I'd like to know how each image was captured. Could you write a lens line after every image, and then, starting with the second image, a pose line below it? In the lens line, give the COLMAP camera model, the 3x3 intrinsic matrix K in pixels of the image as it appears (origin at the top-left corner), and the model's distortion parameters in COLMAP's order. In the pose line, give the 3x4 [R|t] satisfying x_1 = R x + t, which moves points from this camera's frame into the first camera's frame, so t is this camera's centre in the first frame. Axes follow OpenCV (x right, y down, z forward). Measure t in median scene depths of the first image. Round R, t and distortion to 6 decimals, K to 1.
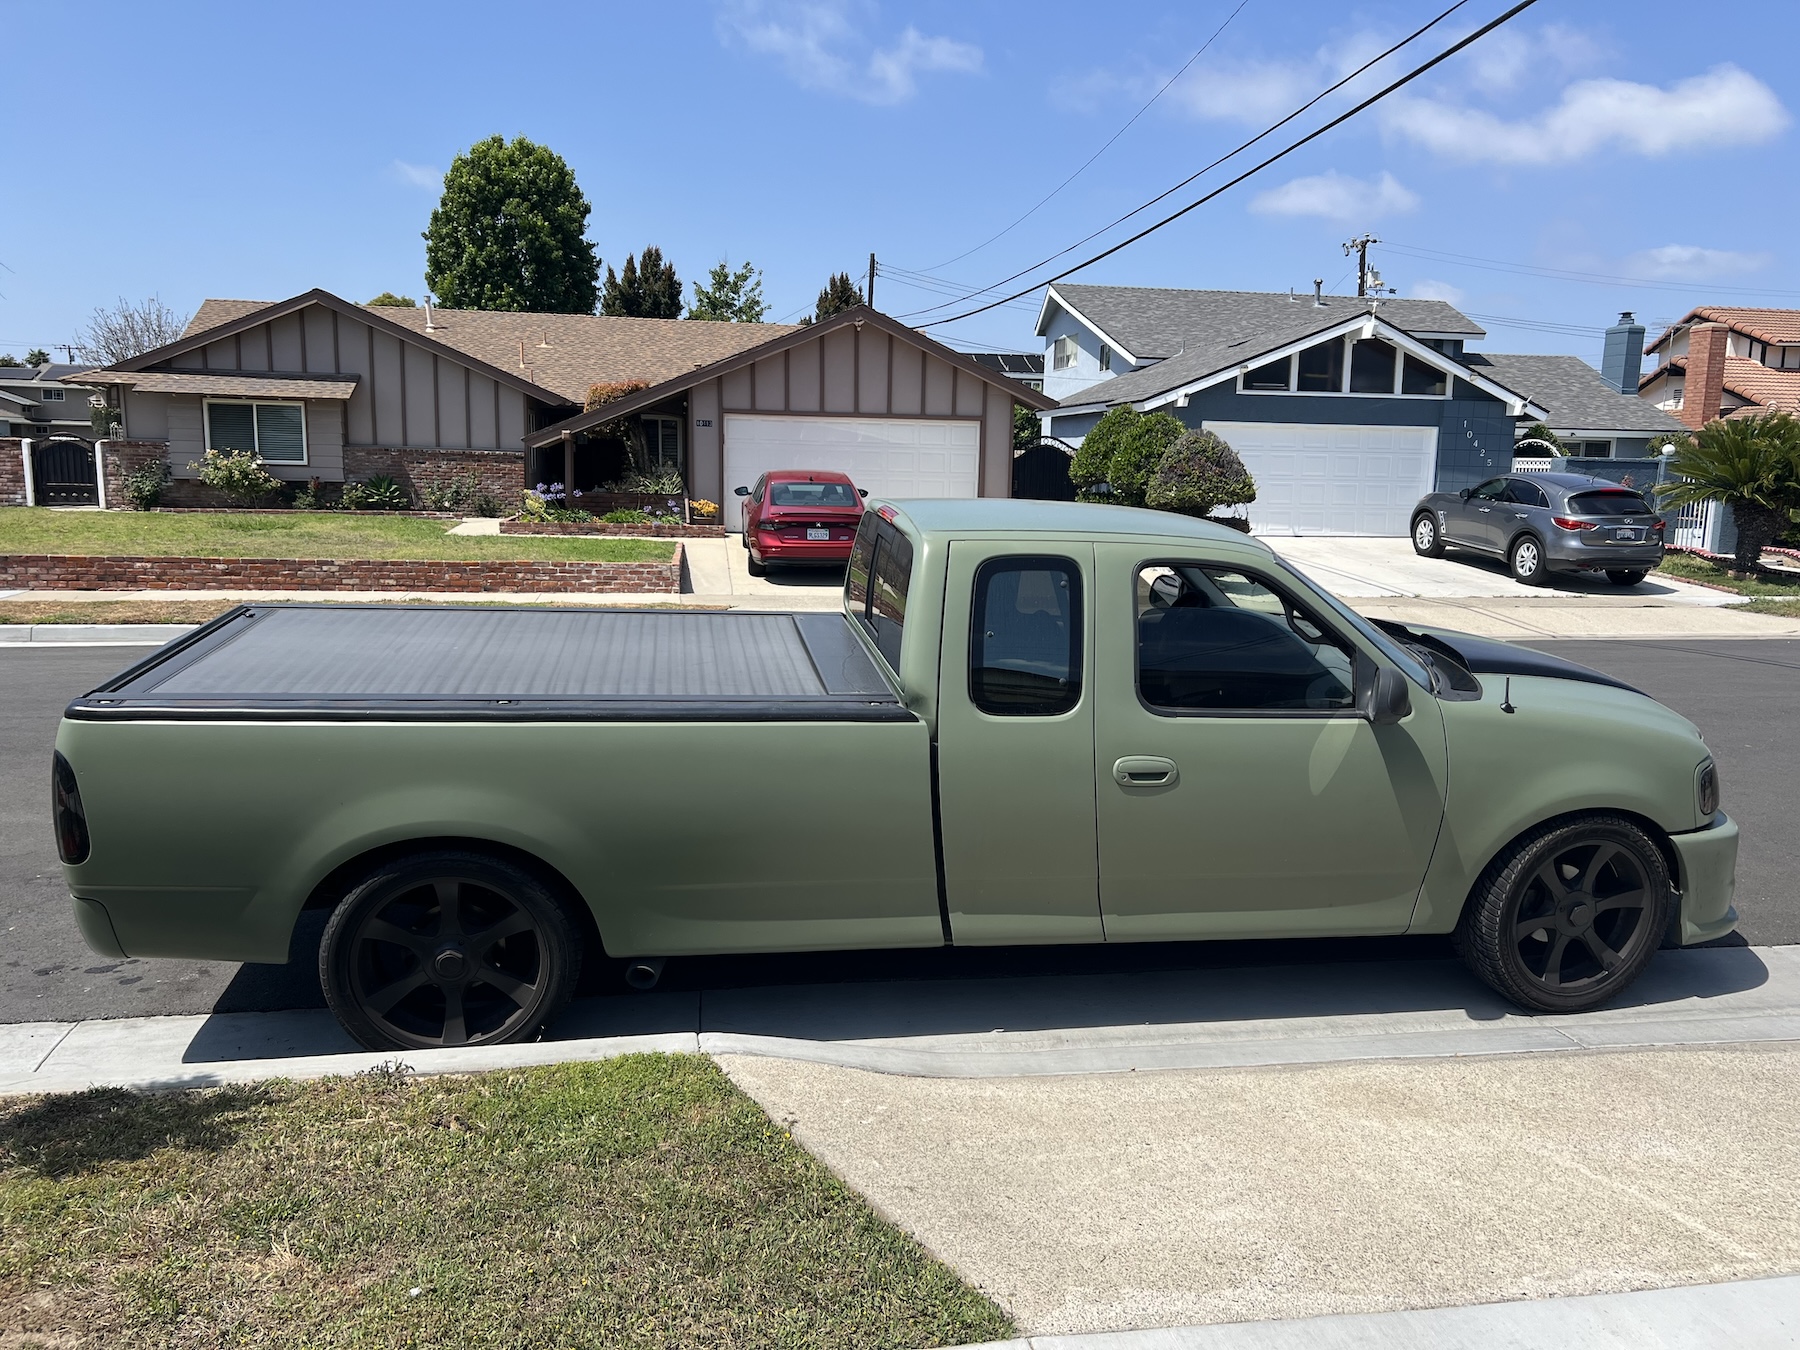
lens RADIAL K [[1357.9, 0, 911.6], [0, 1357.9, 684.4], [0, 0, 1]] dist [0.035075, -0.037339]
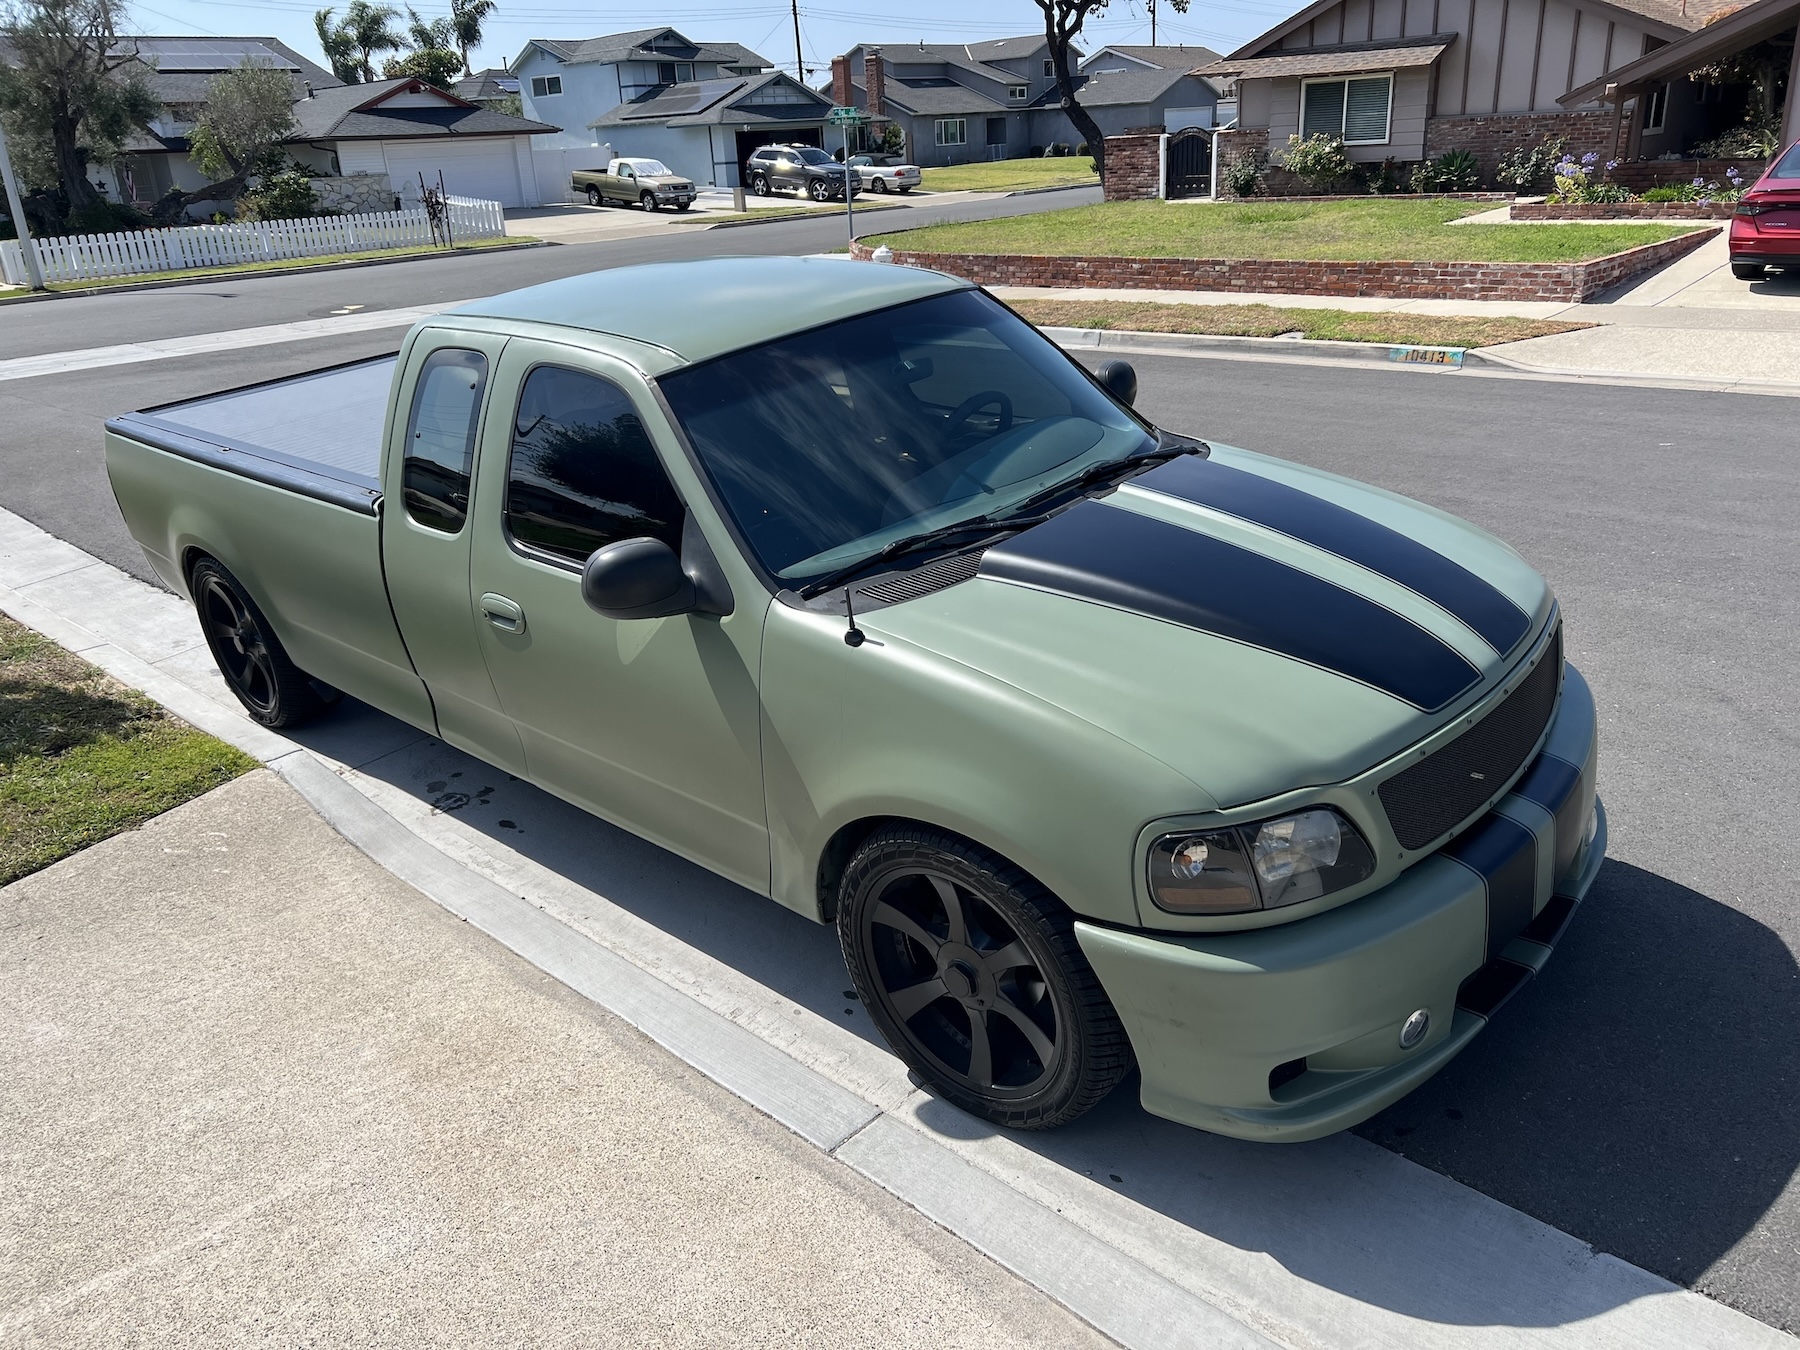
lens RADIAL K [[1357.9, 0, 897.0], [0, 1357.9, 685.3], [0, 0, 1]] dist [0.035075, -0.037339]
pose [[0.594847, 0.247009, -0.764947, 0.200553], [-0.063100, 0.963029, 0.261904, -0.027377], [0.801358, -0.107524, 0.588441, 0.135699]]
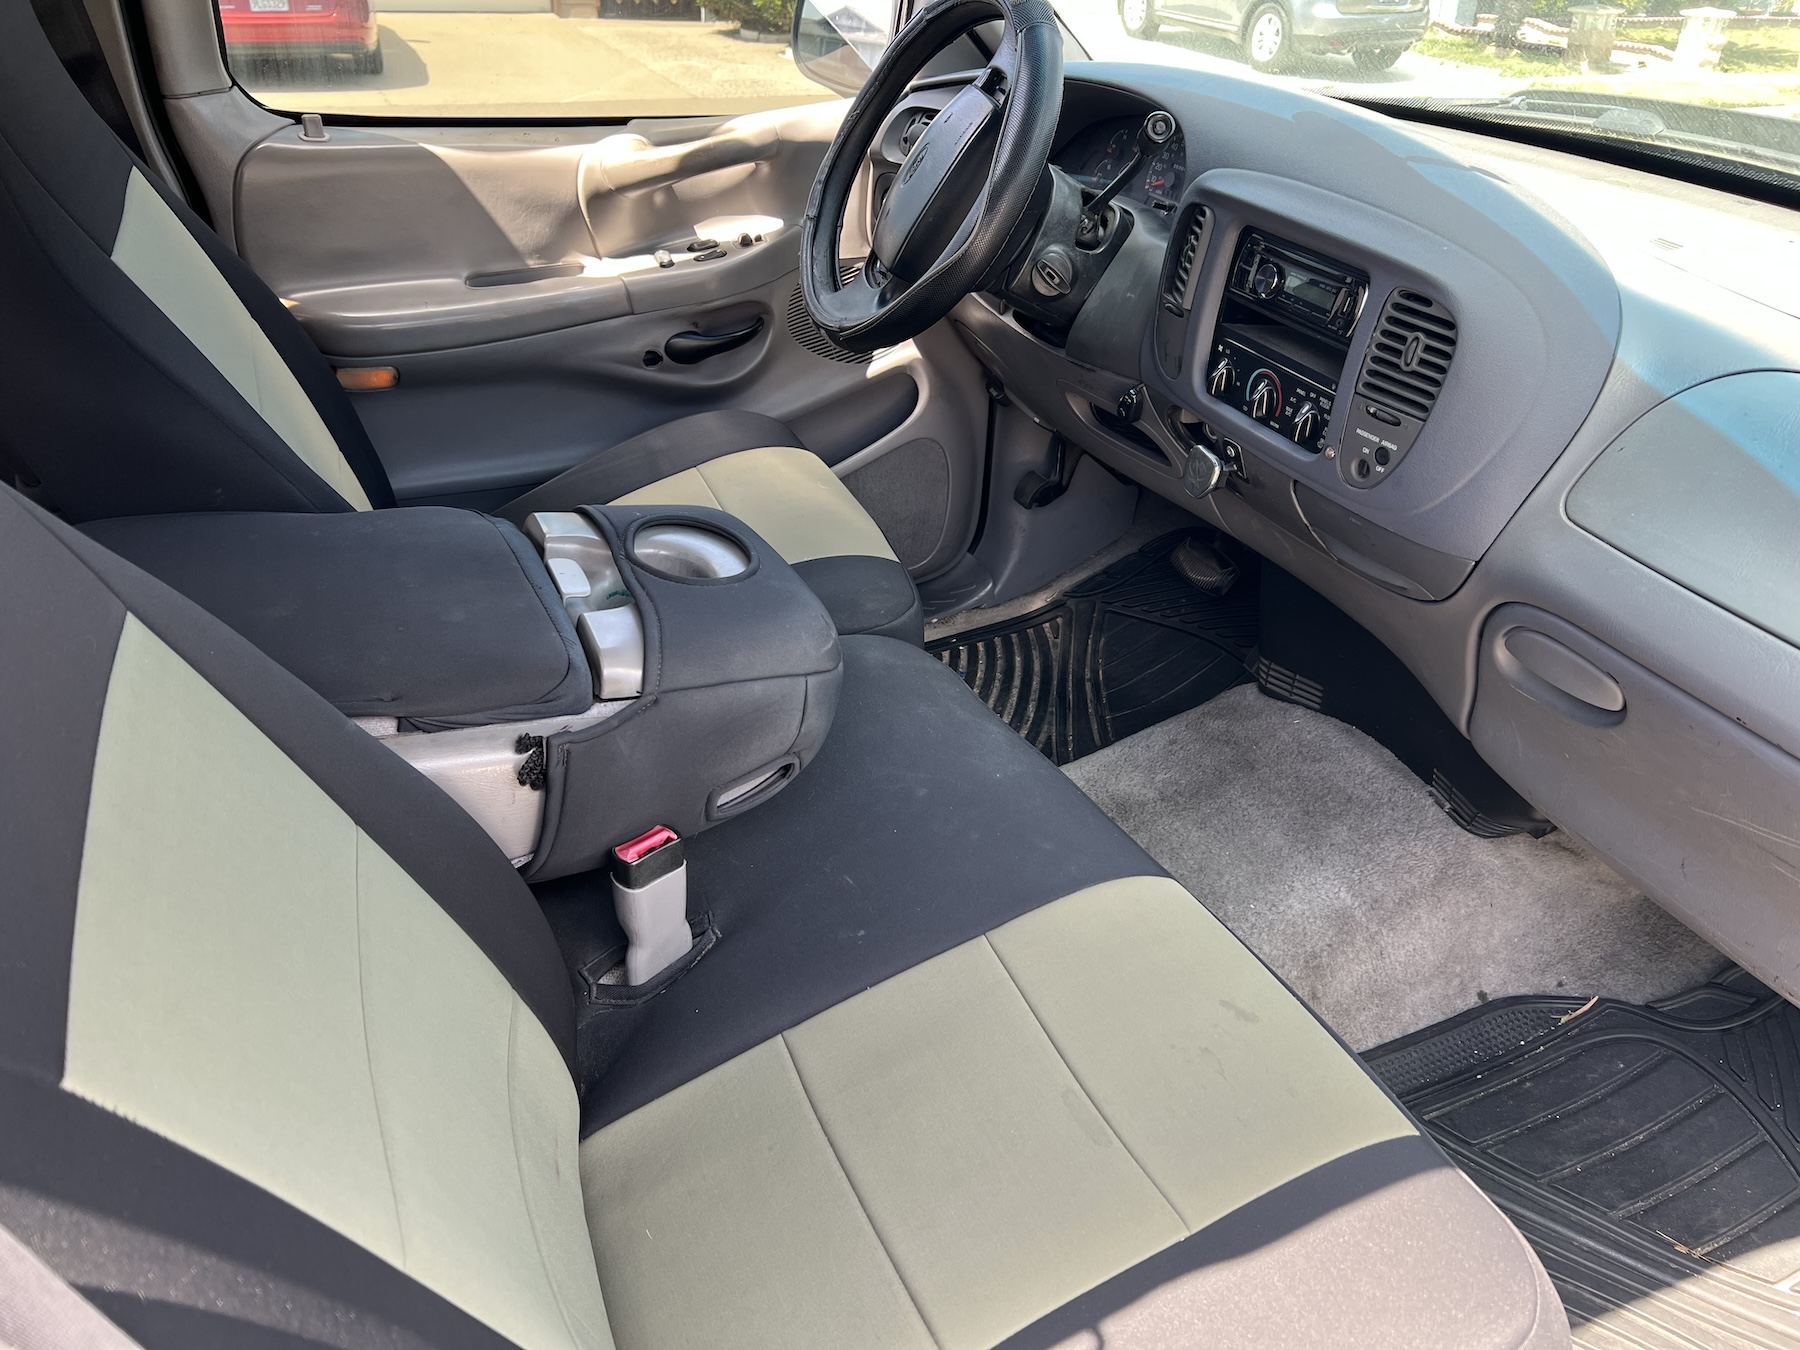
lens RADIAL K [[1357.9, 0, 912.5], [0, 1357.9, 674.0], [0, 0, 1]] dist [0.035075, -0.037339]
pose [[0.968654, -0.118312, 0.218432, 0.034502], [0.041761, 0.944342, 0.326305, -0.008815], [-0.244880, -0.306954, 0.919681, 0.195538]]
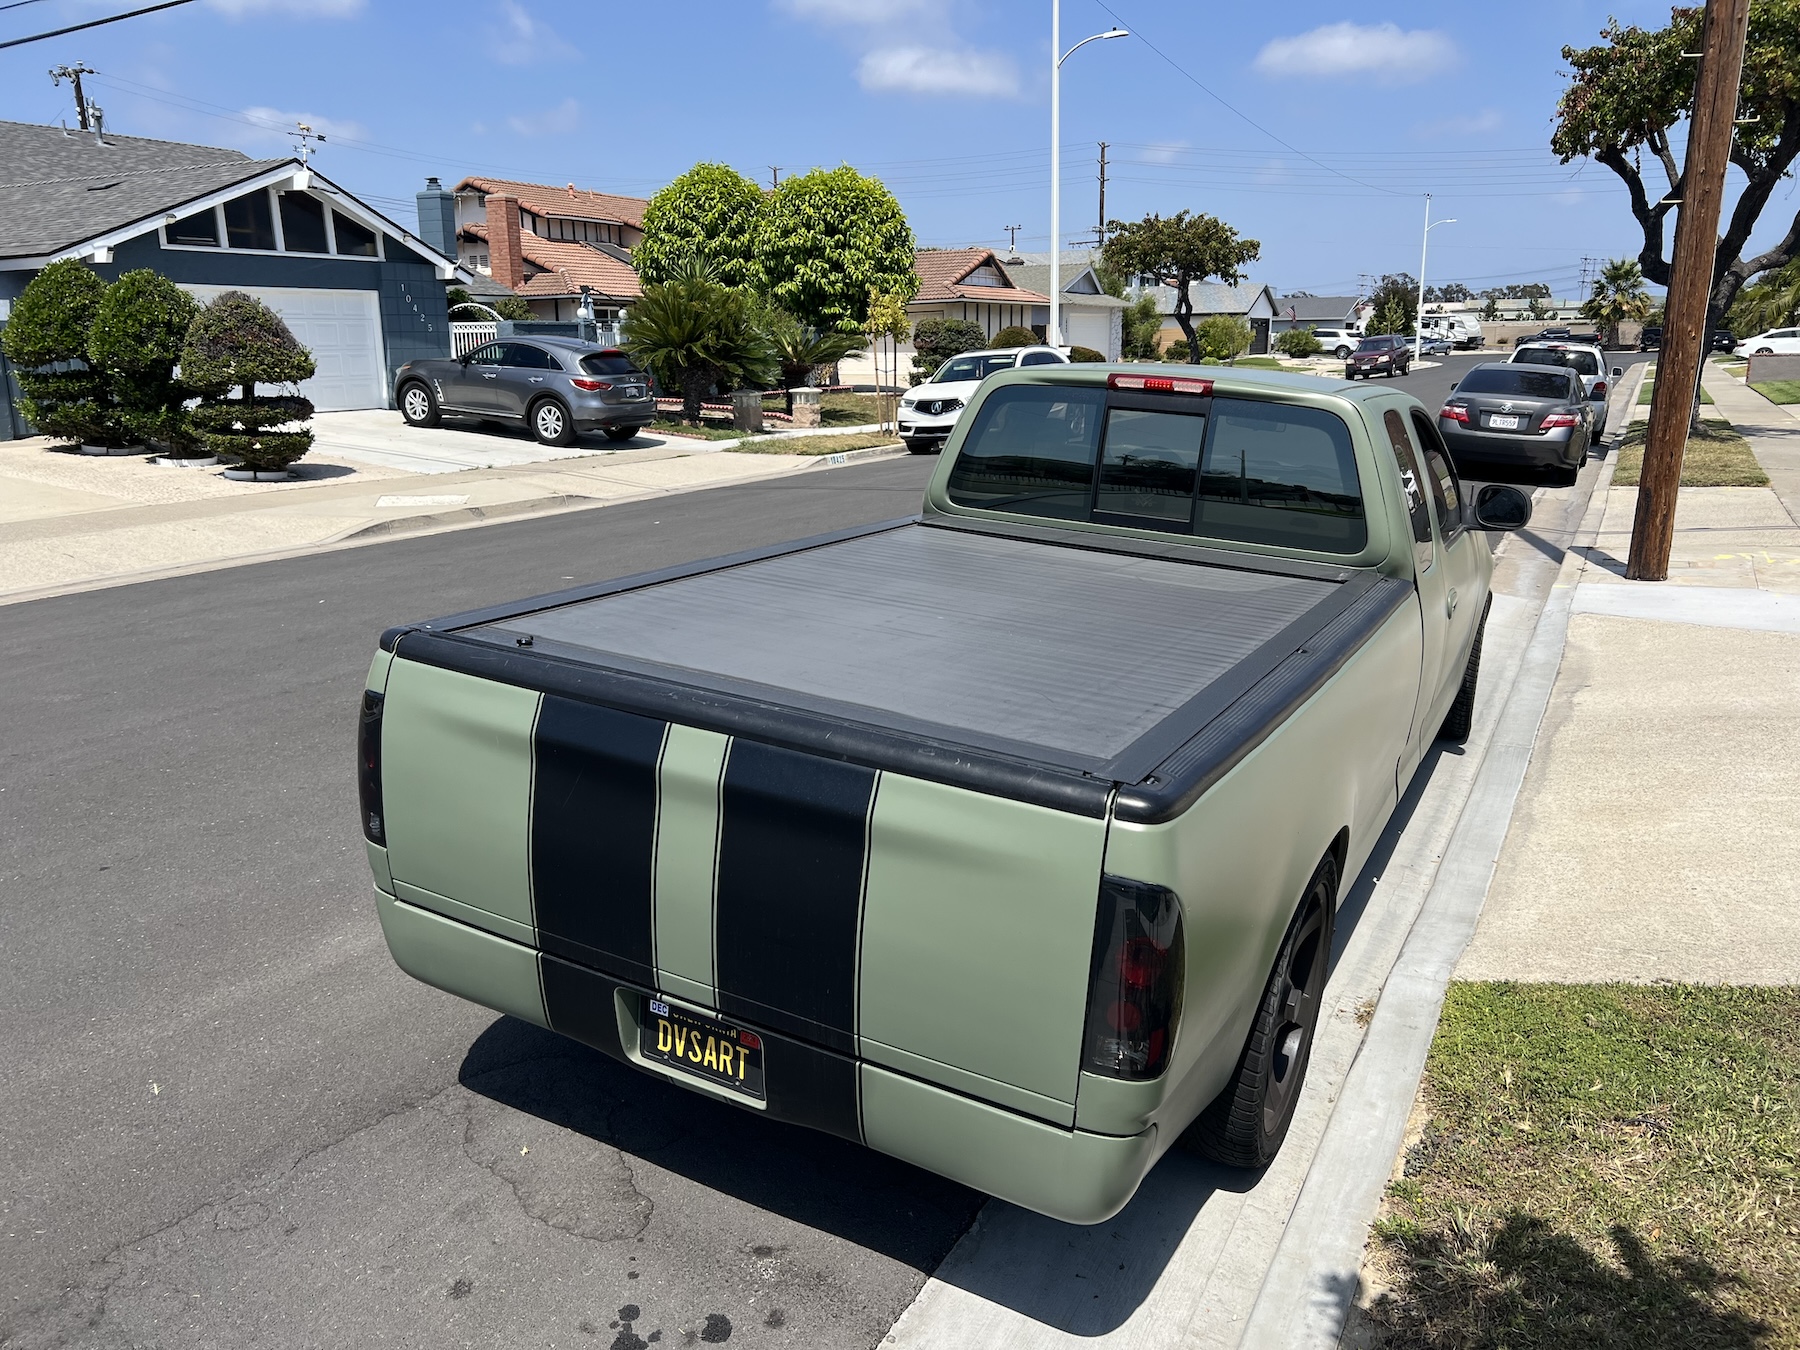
lens RADIAL K [[1357.9, 0, 908.2], [0, 1357.9, 668.4], [0, 0, 1]] dist [0.035075, -0.037339]
pose [[0.609657, -0.210832, 0.764113, -0.190794], [0.146818, 0.977334, 0.152522, -0.023815], [-0.778950, 0.019200, 0.626793, 0.129236]]
